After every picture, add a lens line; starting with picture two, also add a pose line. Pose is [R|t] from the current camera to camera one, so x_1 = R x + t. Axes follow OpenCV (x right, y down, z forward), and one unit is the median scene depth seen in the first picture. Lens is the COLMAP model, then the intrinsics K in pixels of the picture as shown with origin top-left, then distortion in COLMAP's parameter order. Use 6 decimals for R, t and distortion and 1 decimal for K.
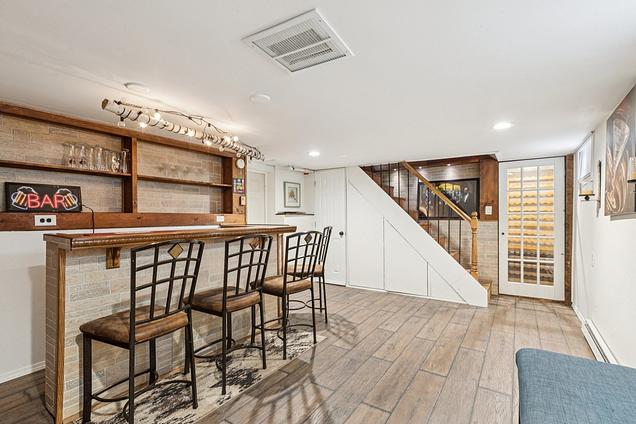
lens RADIAL K [[292.6, 0, 316.9], [0, 292.6, 217.2], [0, 0, 1]] dist [0.003695, 0.000871]
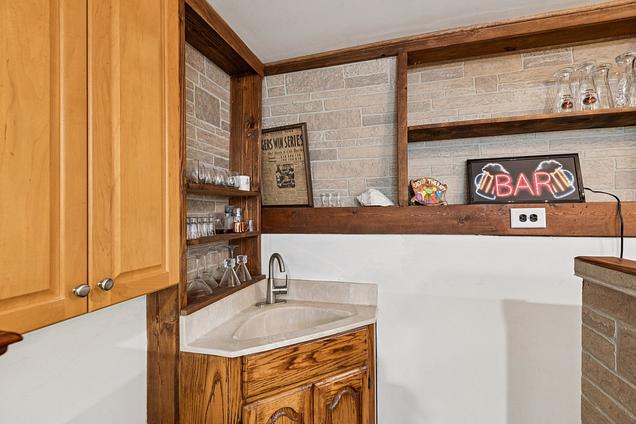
lens RADIAL K [[292.6, 0, 316.5], [0, 292.6, 213.5], [0, 0, 1]] dist [0.003695, 0.000871]
pose [[0.328667, -0.002480, -0.944443, -0.519205], [-0.001080, 0.999995, -0.003002, 0.004801], [0.944445, 0.002006, 0.328663, 0.437269]]
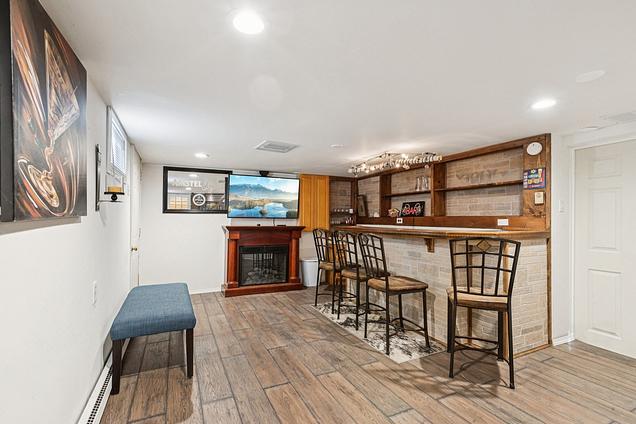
lens RADIAL K [[292.6, 0, 314.3], [0, 292.6, 214.3], [0, 0, 1]] dist [0.003695, 0.000871]
pose [[-0.503966, -0.011787, -0.863643, 1.048861], [-0.007440, 0.999929, -0.009306, -0.009860], [0.863691, 0.001736, -0.504018, 1.433993]]
